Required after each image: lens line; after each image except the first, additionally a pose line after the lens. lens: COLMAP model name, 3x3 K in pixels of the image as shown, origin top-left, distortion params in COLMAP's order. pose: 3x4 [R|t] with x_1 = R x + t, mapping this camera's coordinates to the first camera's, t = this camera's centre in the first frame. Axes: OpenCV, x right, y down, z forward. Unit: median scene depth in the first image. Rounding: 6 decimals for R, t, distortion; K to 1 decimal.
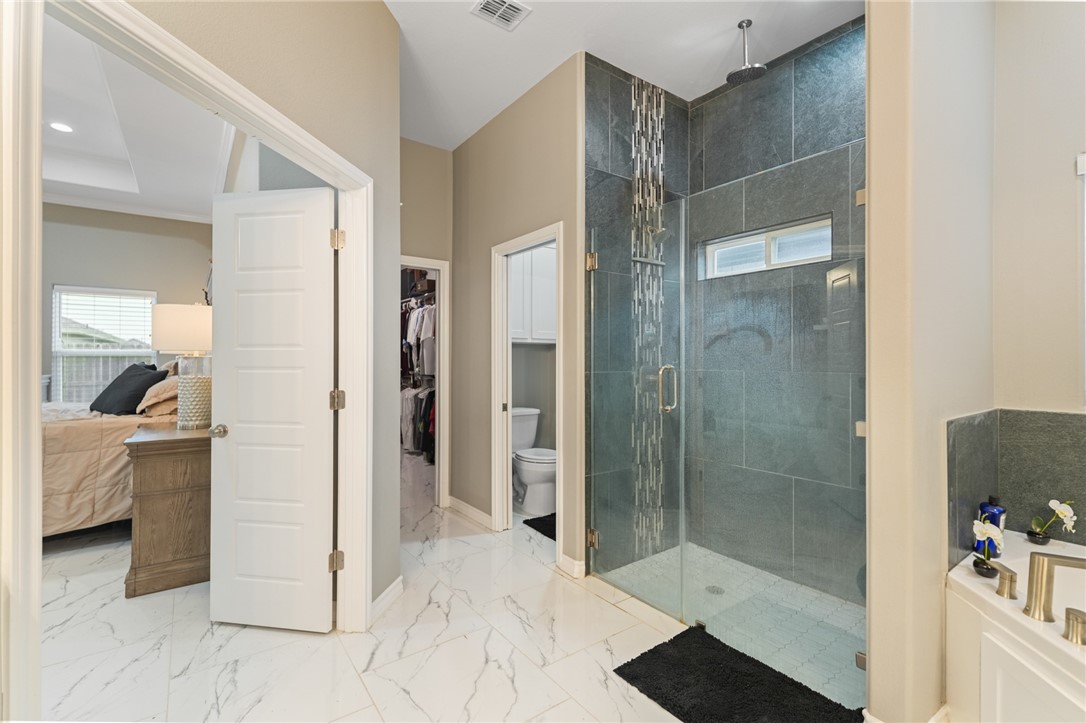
lens RADIAL K [[483.3, 0, 543.8], [0, 483.3, 355.8], [0, 0, 1]] dist [0.001069, 0.000645]
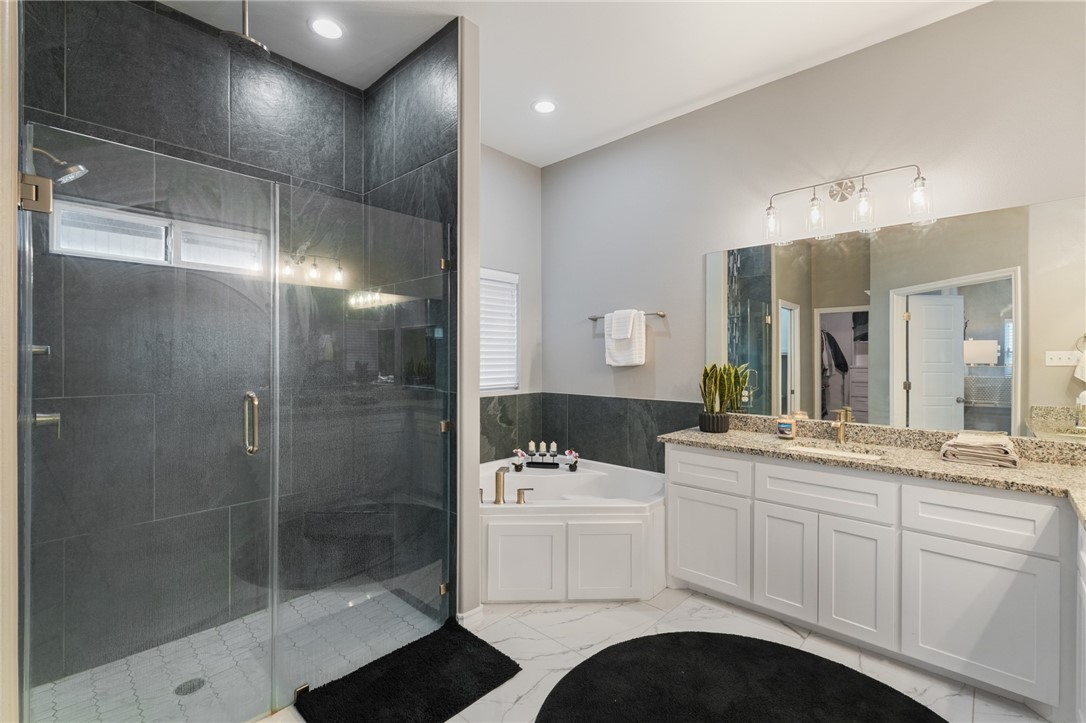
lens RADIAL K [[483.3, 0, 545.6], [0, 483.3, 355.2], [0, 0, 1]] dist [0.001069, 0.000645]
pose [[-0.185306, 0.002640, 0.982677, -0.717407], [-0.007173, 0.999966, -0.004039, -0.047823], [-0.982655, -0.007797, -0.185280, 0.872053]]
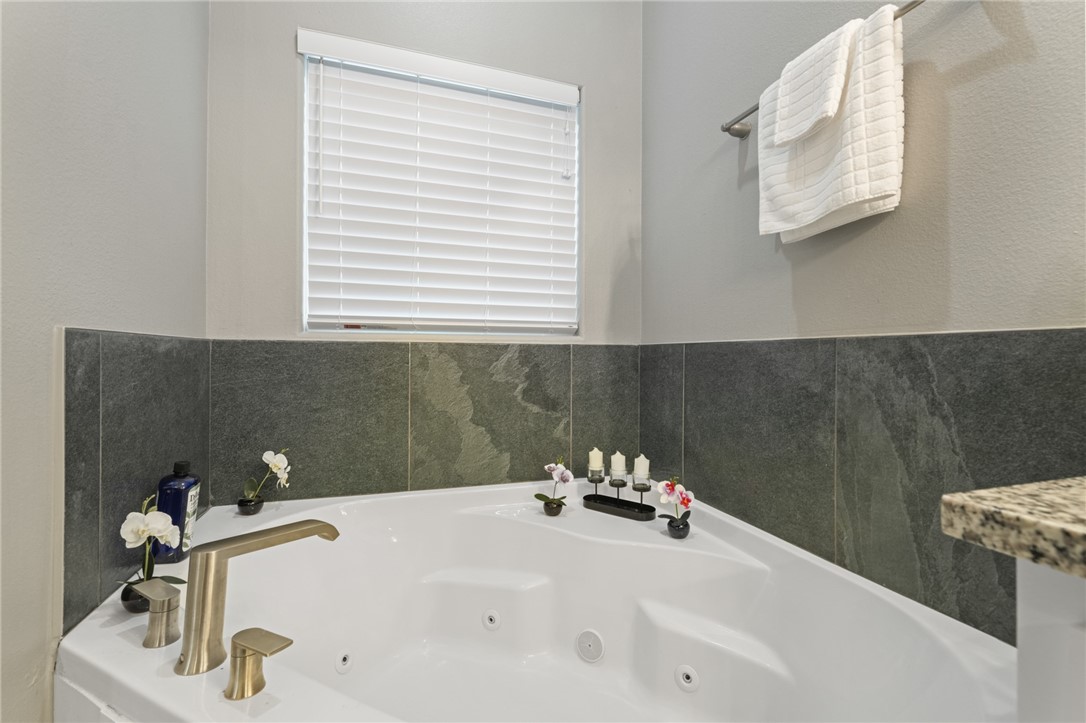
lens RADIAL K [[483.3, 0, 549.5], [0, 483.3, 353.0], [0, 0, 1]] dist [0.001069, 0.000645]
pose [[0.298206, 0.003830, 0.954494, 0.454401], [-0.011771, 0.999931, -0.000334, 0.137249], [-0.954429, -0.011136, 0.298231, 0.346015]]
